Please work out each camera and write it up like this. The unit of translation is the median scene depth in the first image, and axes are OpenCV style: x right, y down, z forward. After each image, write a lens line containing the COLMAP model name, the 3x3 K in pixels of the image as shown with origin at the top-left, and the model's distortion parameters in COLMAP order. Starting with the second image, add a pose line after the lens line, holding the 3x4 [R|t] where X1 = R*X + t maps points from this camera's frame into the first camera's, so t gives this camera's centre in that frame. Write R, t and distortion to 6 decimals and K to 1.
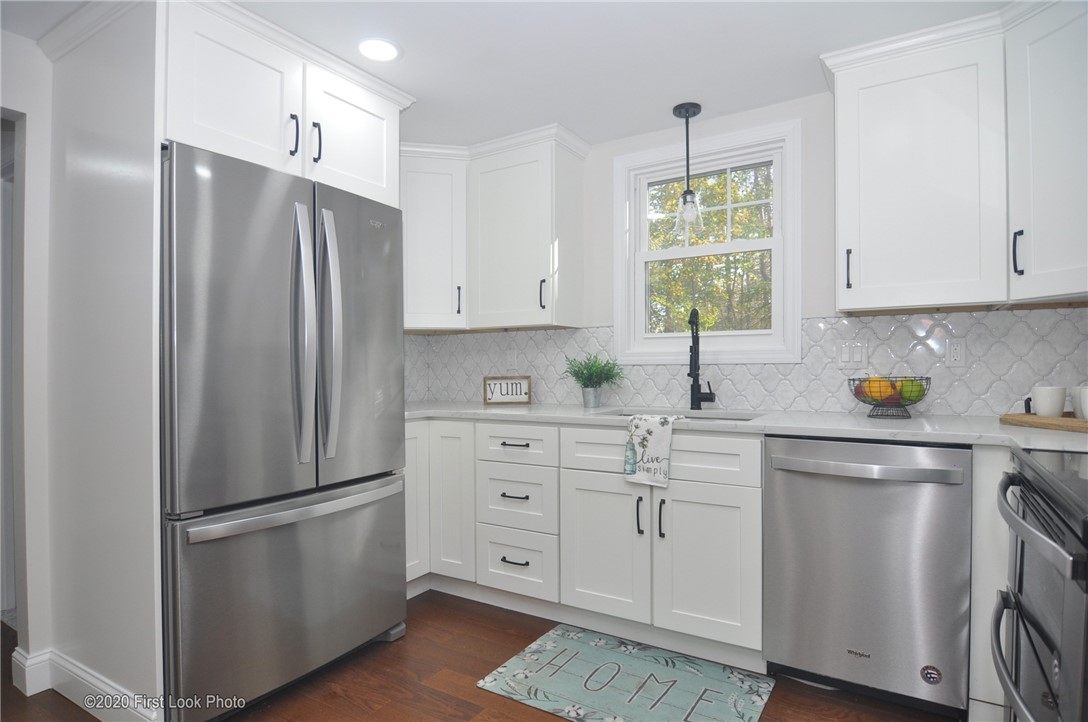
lens RADIAL K [[583.2, 0, 543.5], [0, 583.2, 389.0], [0, 0, 1]] dist [-0.010032, -0.006713]
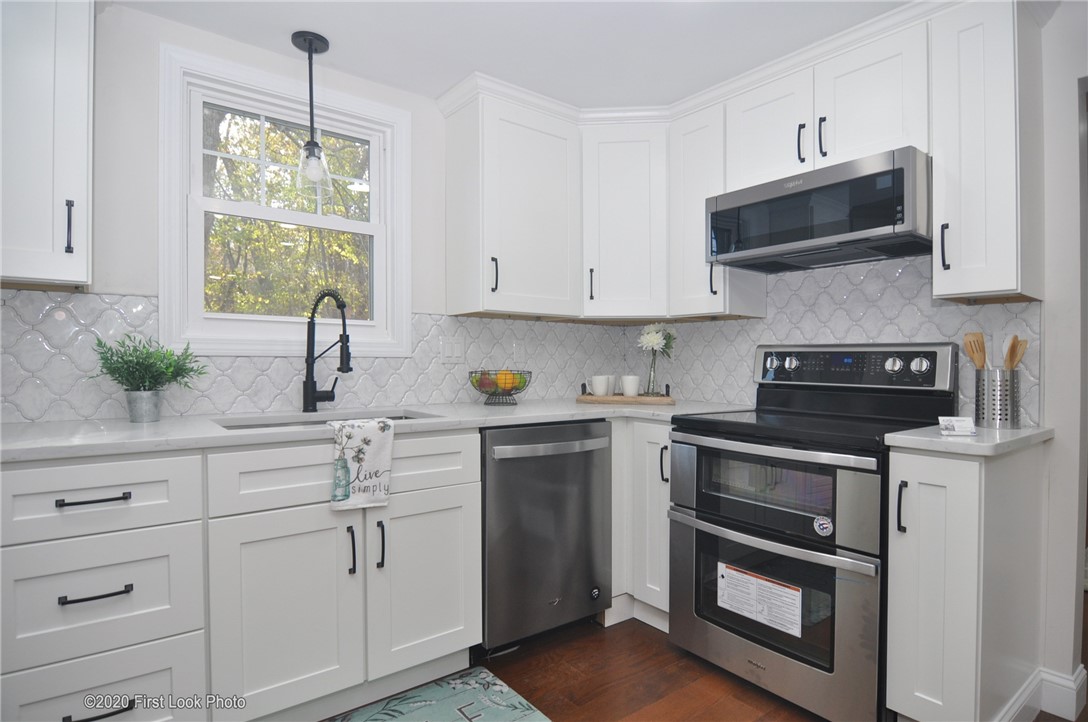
lens RADIAL K [[583.2, 0, 569.3], [0, 583.2, 381.9], [0, 0, 1]] dist [-0.010032, -0.006713]
pose [[0.327699, -0.023909, 0.944480, -0.469188], [0.027231, 0.999503, 0.015853, -0.012358], [-0.944390, 0.020524, 0.328188, 0.465930]]
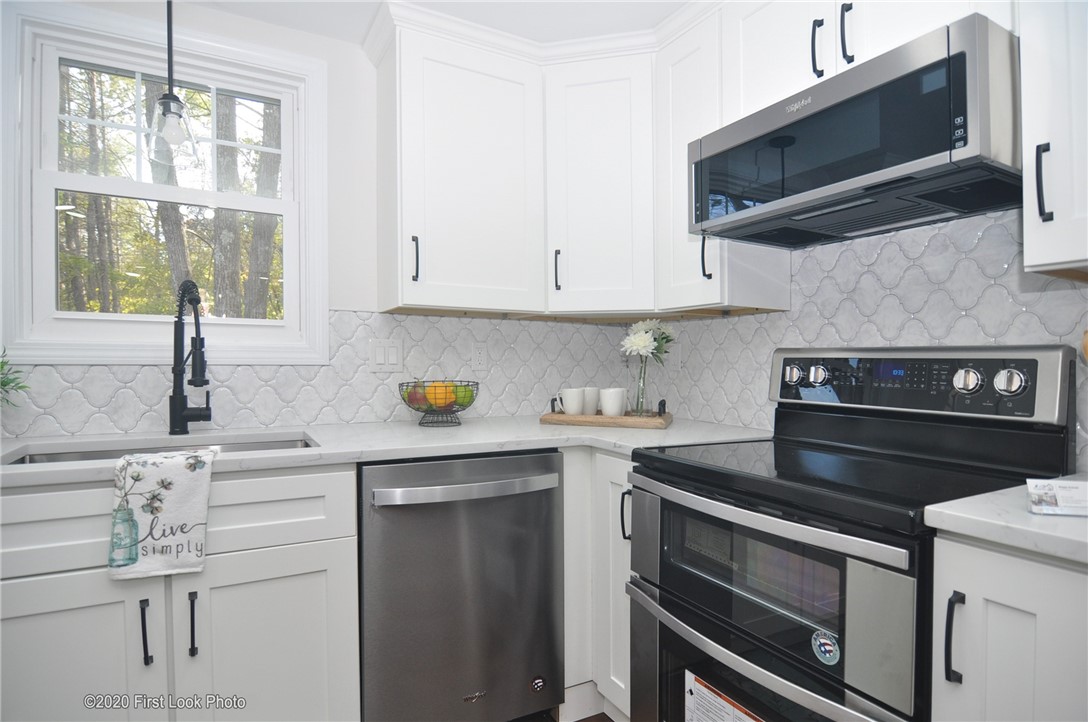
lens RADIAL K [[583.2, 0, 585.3], [0, 583.2, 376.7], [0, 0, 1]] dist [-0.010032, -0.006713]
pose [[0.456052, -0.010488, 0.889891, -0.135725], [0.023076, 0.999734, -0.000043, -0.022620], [-0.889654, 0.020555, 0.456172, 0.358604]]
